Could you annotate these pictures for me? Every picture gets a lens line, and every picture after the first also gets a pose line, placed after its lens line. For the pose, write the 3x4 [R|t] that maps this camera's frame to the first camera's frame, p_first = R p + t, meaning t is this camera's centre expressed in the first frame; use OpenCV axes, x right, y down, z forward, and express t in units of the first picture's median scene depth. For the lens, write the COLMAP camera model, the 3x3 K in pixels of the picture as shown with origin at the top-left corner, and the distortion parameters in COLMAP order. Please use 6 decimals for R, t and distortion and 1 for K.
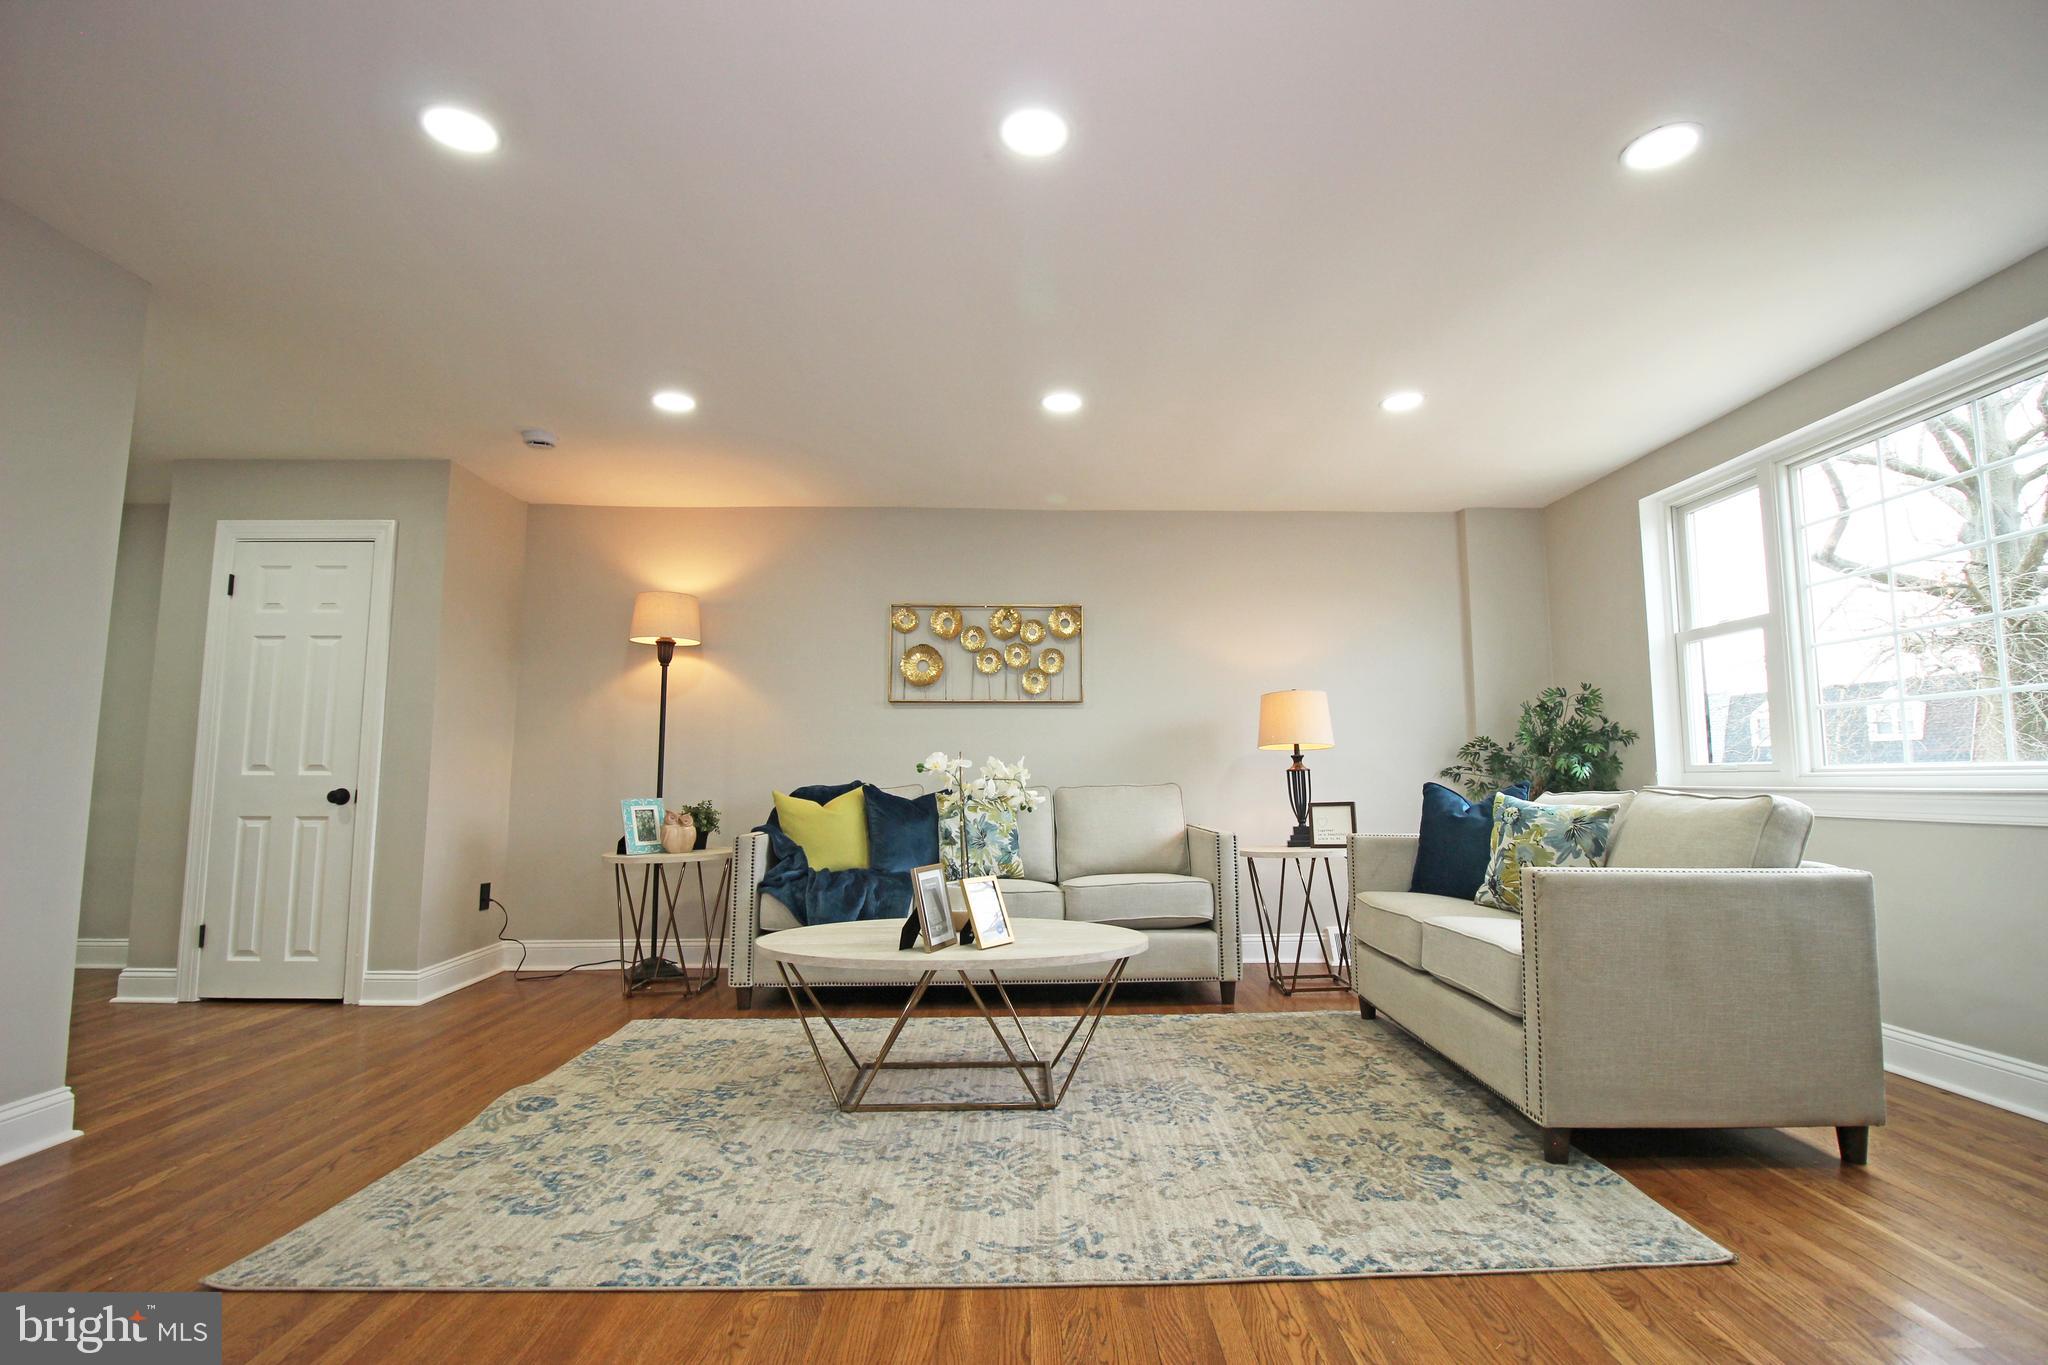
lens RADIAL K [[949.5, 0, 1051.1], [0, 949.5, 678.2], [0, 0, 1]] dist [-0.000544, -0.012471]
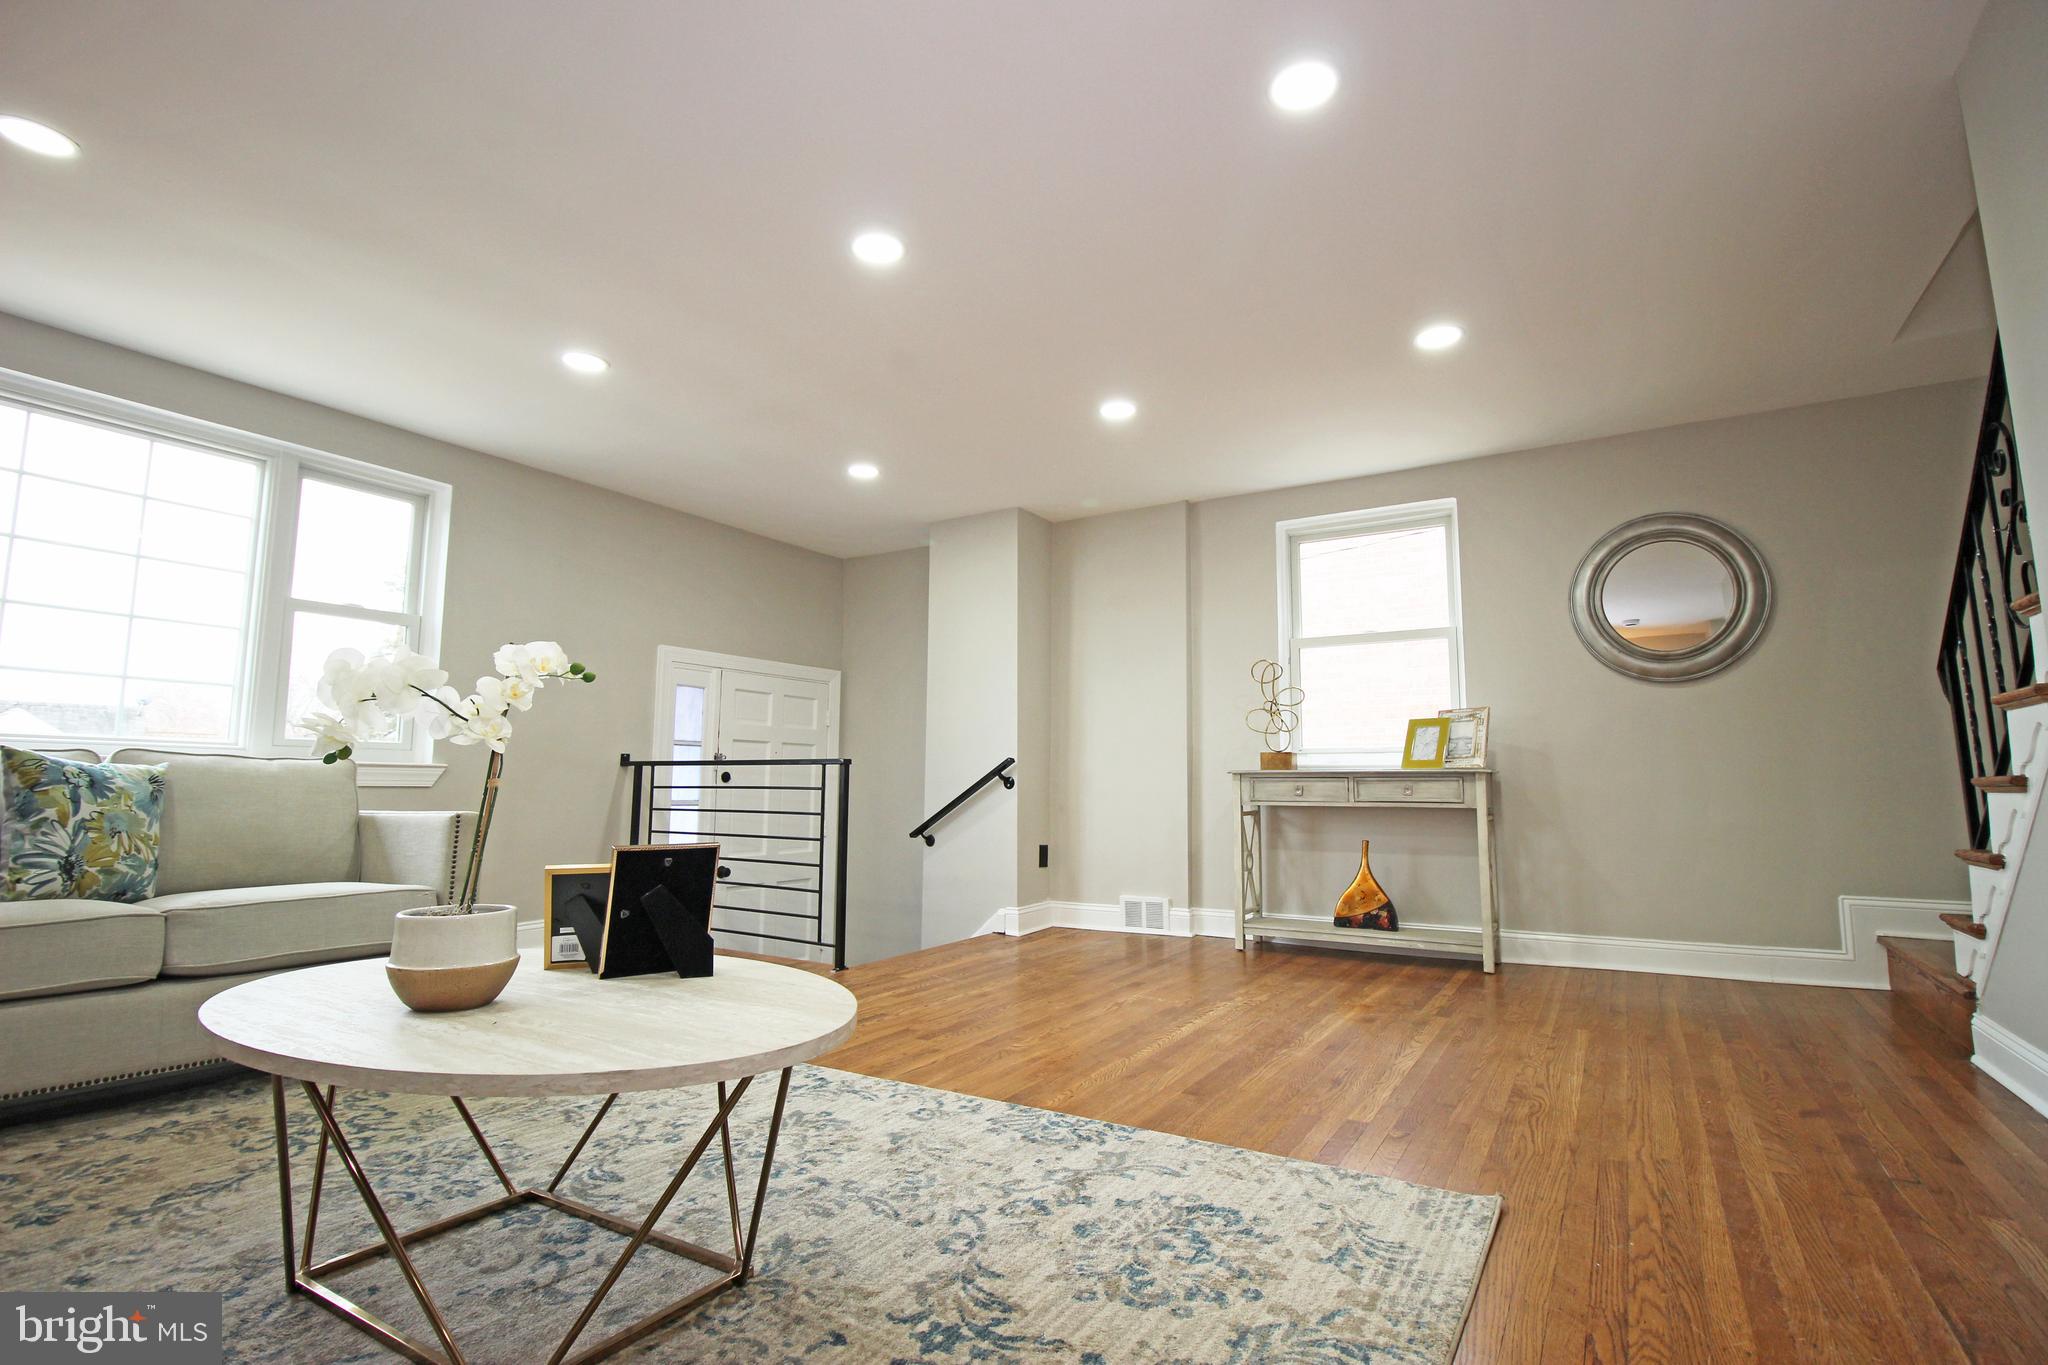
lens RADIAL K [[949.5, 0, 1052.4], [0, 949.5, 676.7], [0, 0, 1]] dist [-0.000544, -0.012471]
pose [[-0.844667, 0.064647, 0.531374, -0.624947], [-0.055369, 0.976804, -0.206853, 0.189347], [-0.532421, -0.204143, -0.821495, 1.289845]]
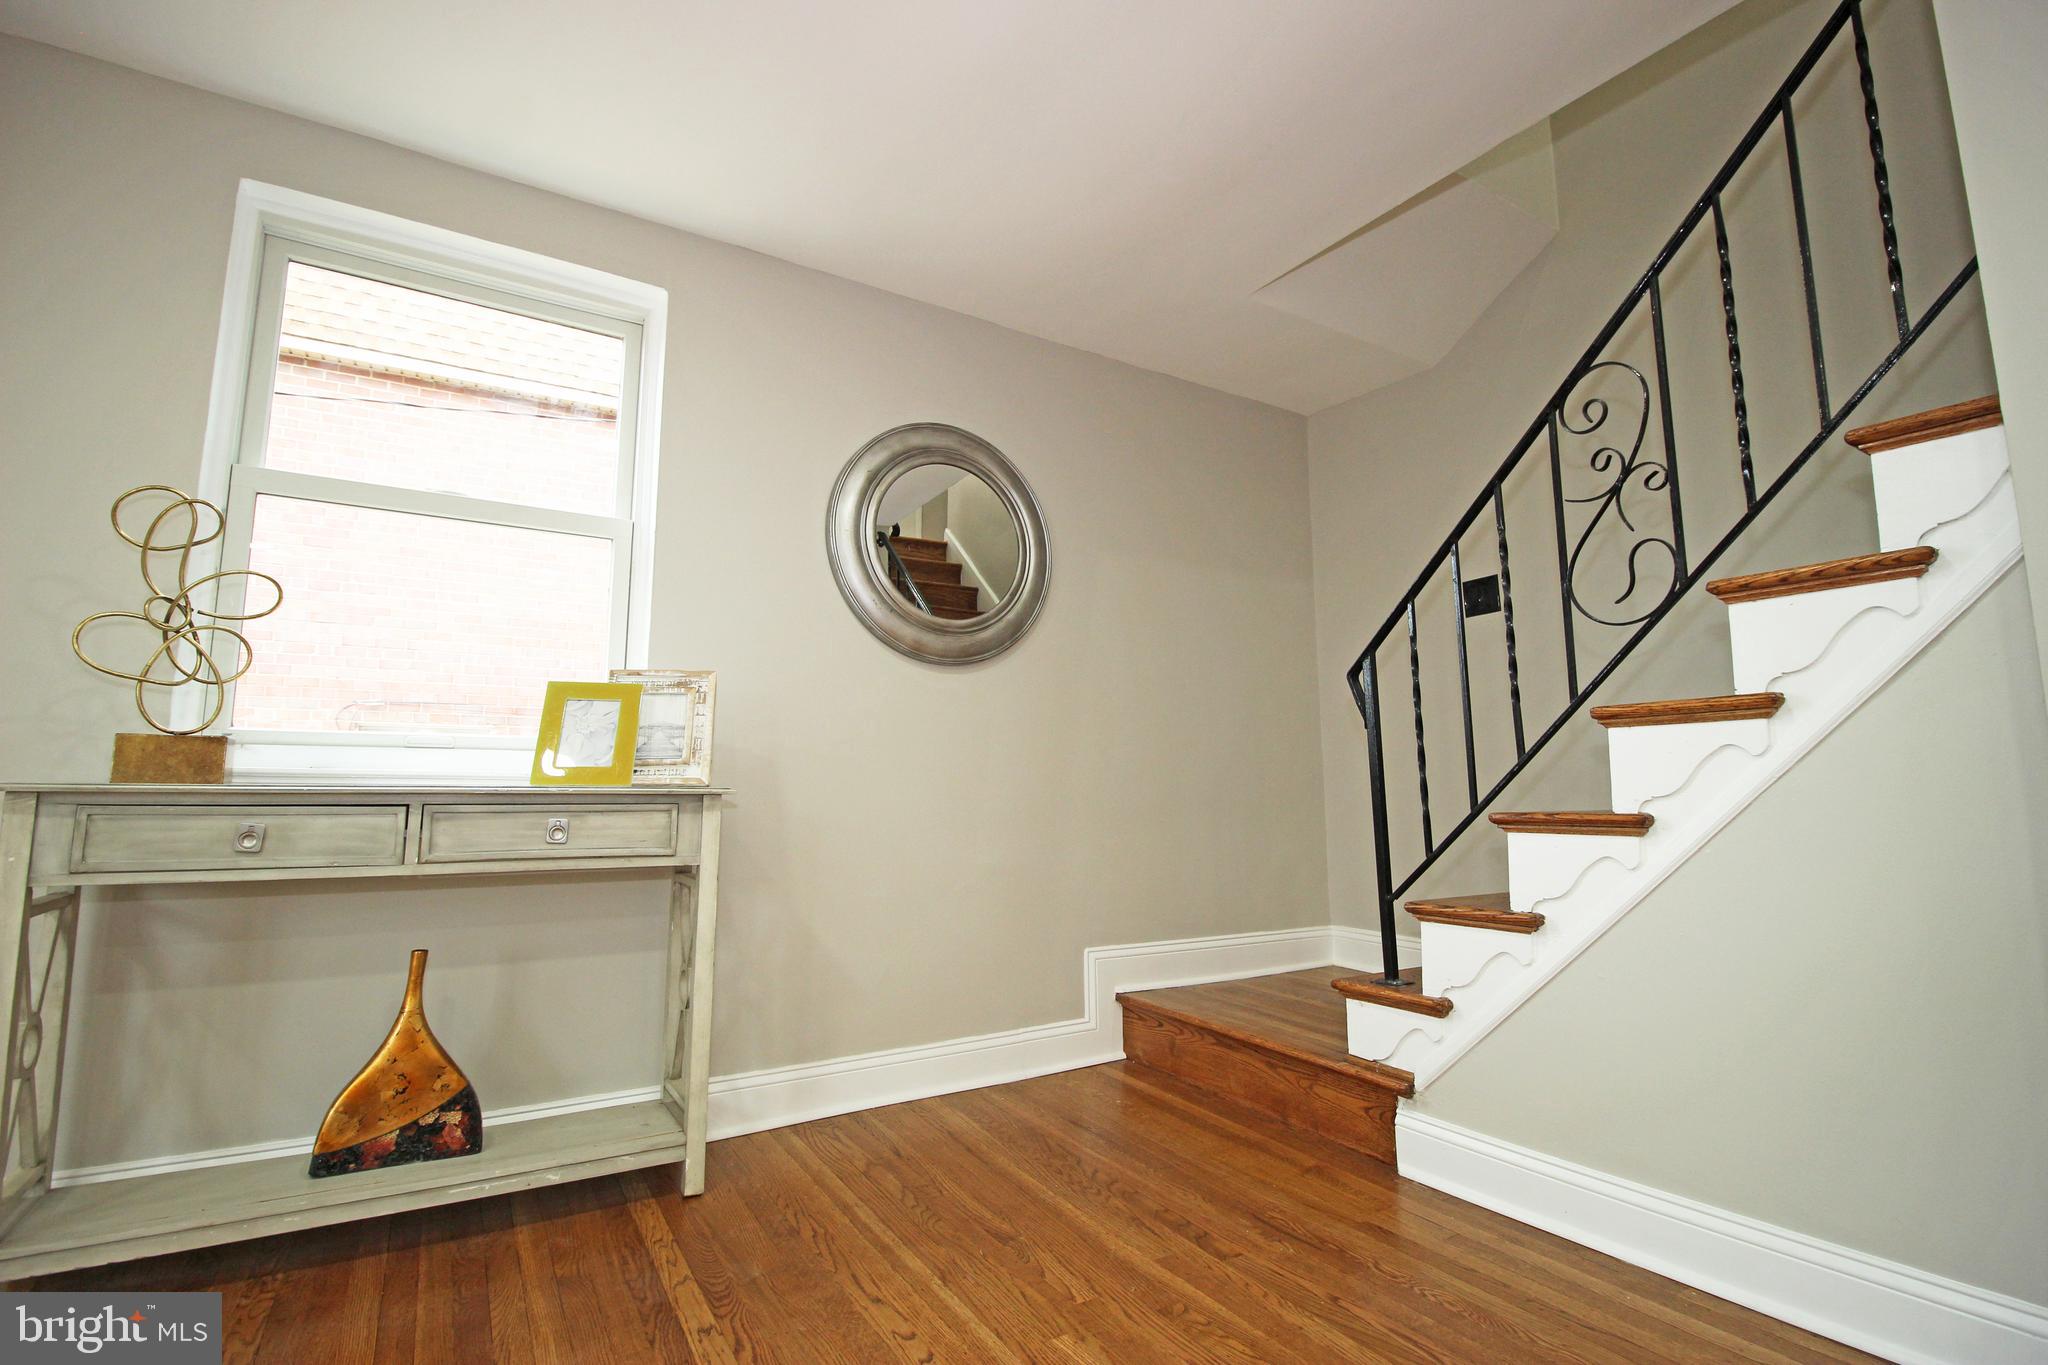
lens RADIAL K [[949.5, 0, 1056.9], [0, 949.5, 677.1], [0, 0, 1]] dist [-0.000544, -0.012471]
pose [[-0.858445, -0.056508, -0.509783, -0.260981], [0.060221, 0.975934, -0.209588, 0.083750], [0.509357, -0.210619, -0.834383, 0.534452]]
